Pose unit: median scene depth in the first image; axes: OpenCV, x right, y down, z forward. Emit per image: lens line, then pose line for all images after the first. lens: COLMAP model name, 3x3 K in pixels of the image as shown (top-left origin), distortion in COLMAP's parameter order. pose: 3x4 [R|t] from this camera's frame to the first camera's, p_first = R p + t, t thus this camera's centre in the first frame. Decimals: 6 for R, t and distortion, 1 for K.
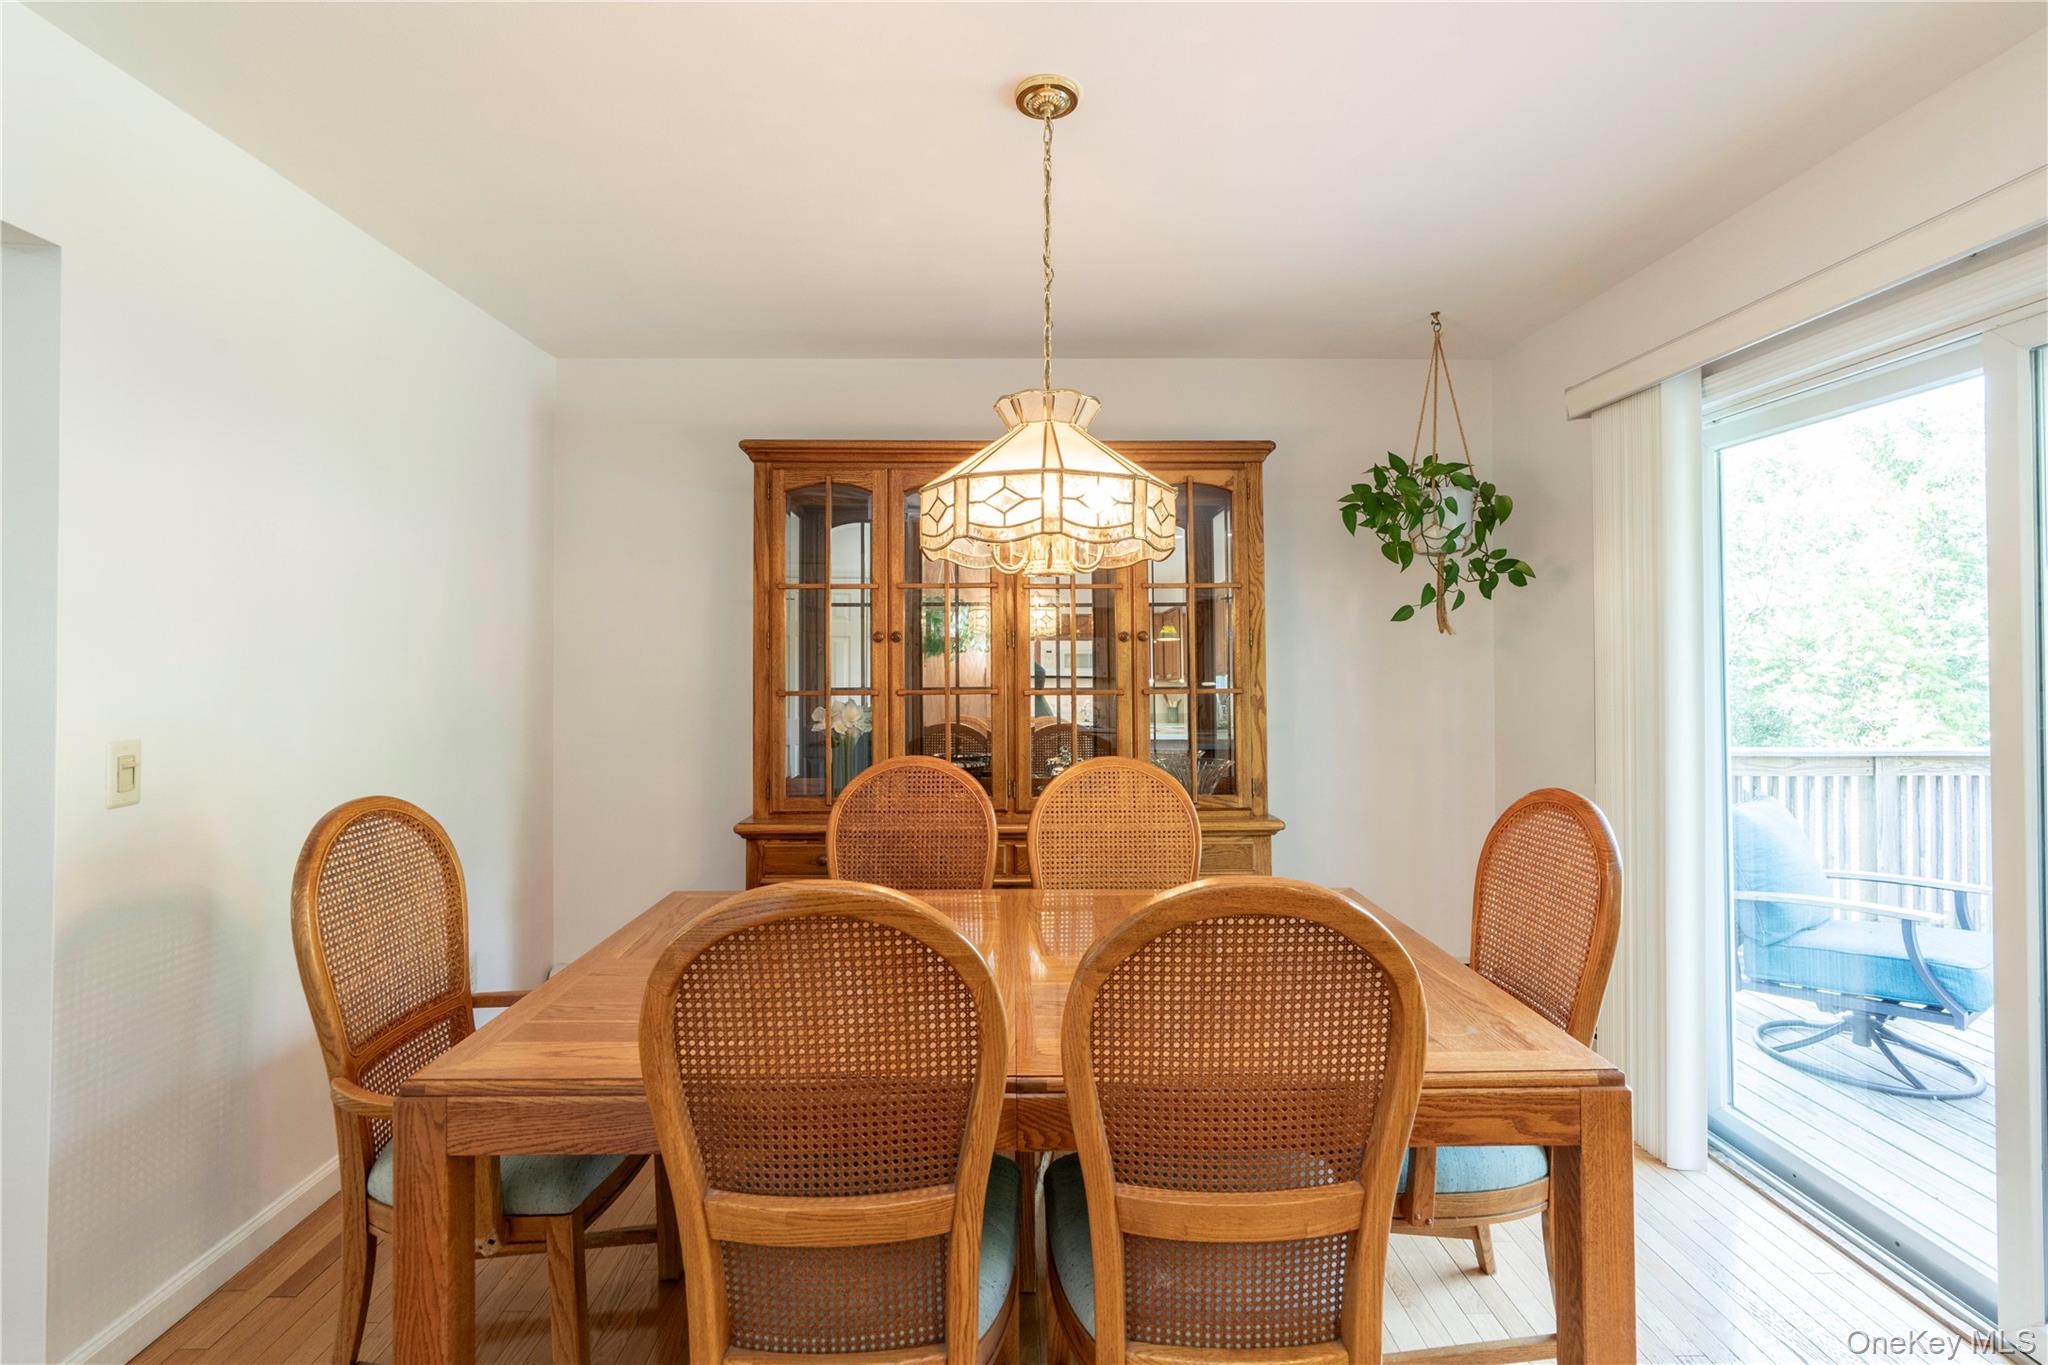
lens RADIAL K [[934.0, 0, 1018.3], [0, 934.0, 636.7], [0, 0, 1]] dist [-0.011553, 0.003776]
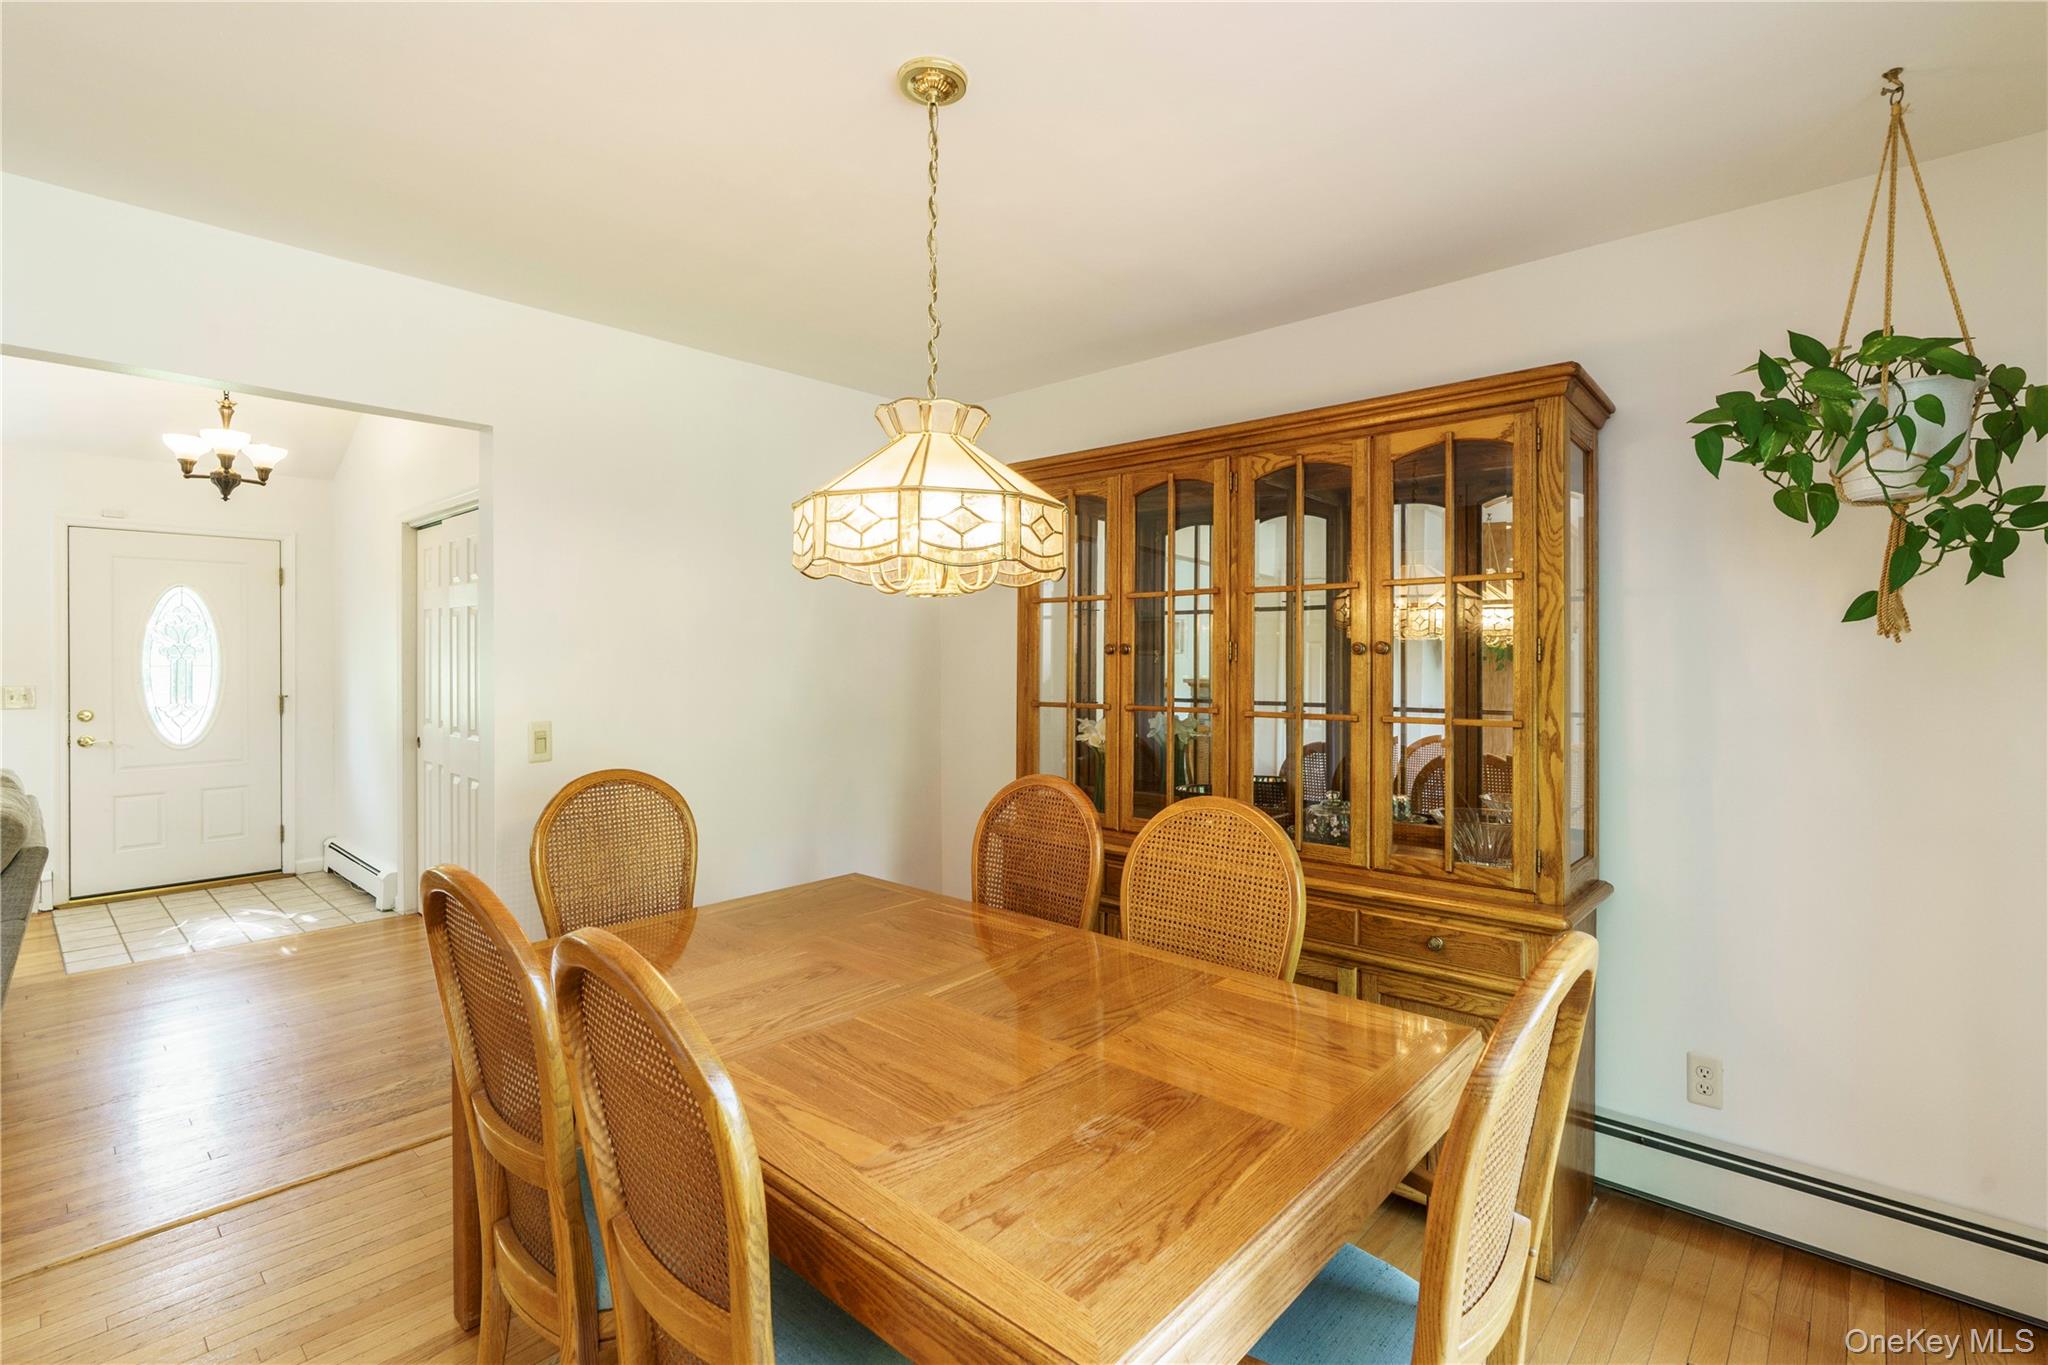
lens RADIAL K [[934.0, 0, 1010.5], [0, 934.0, 648.0], [0, 0, 1]] dist [-0.011553, 0.003776]
pose [[0.728581, -0.003716, -0.684950, 0.446249], [0.015047, 0.999831, 0.010581, -0.013472], [0.684794, -0.018016, 0.728514, 0.223449]]
